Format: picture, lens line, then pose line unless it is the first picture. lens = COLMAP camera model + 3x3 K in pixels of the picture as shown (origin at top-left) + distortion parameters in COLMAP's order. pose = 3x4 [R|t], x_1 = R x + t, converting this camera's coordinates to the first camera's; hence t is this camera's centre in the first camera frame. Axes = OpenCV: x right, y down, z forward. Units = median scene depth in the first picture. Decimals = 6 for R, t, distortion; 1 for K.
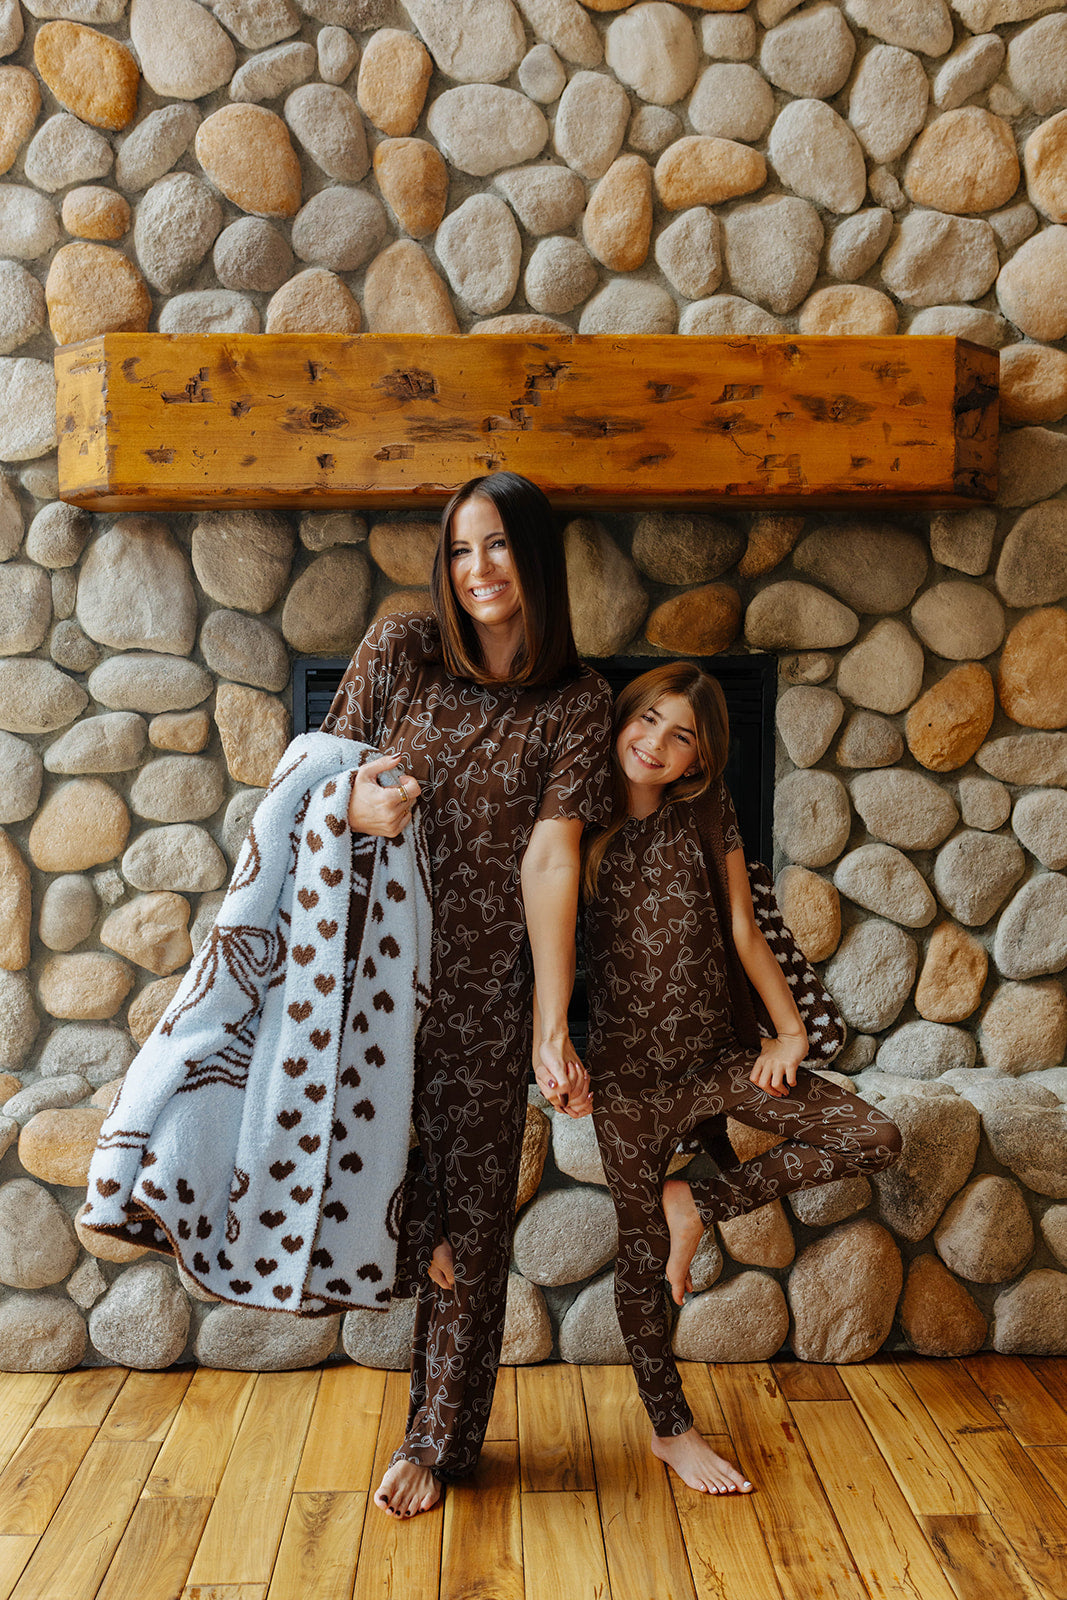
lens RADIAL K [[1556.4, 0, 535.5], [0, 1556.4, 808.3], [0, 0, 1]] dist [0.007587, 0.003006]
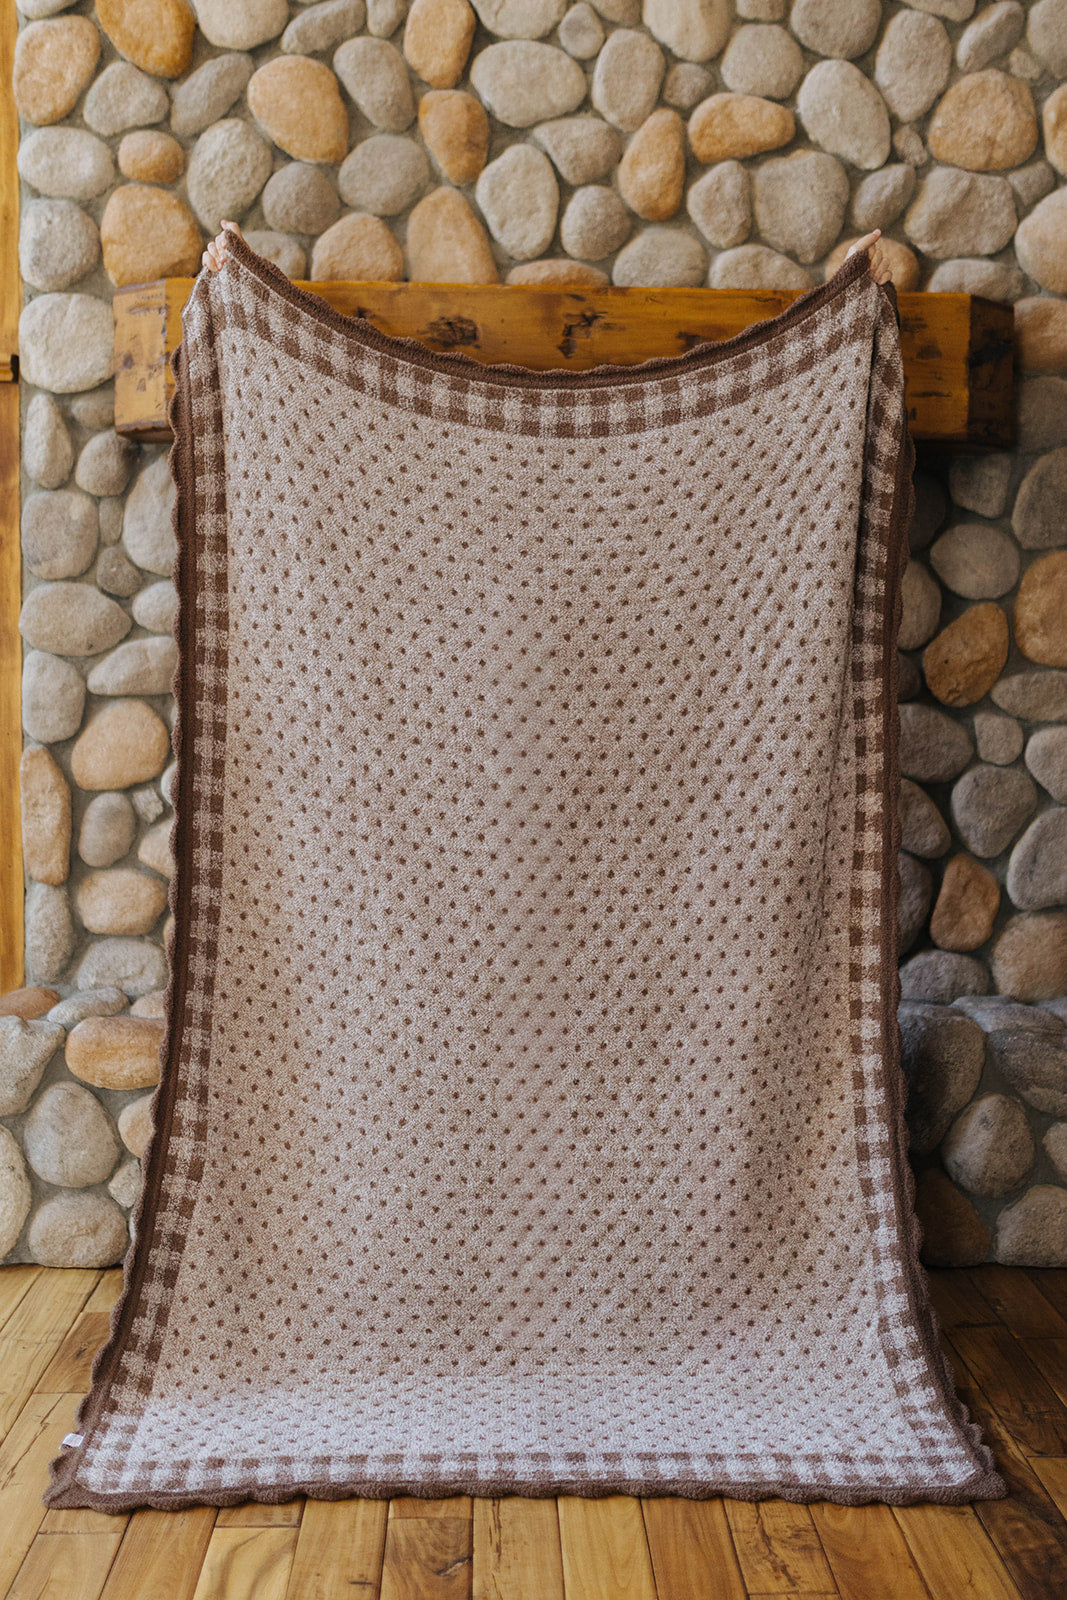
lens RADIAL K [[1801.3, 0, 552.9], [0, 1801.3, 724.2], [0, 0, 1]] dist [0.004812, 0.015881]
pose [[0.999838, 0.015993, 0.008266, -0.017421], [-0.015869, 0.999764, -0.014861, 0.010447], [-0.008502, 0.014727, 0.999855, -0.198280]]
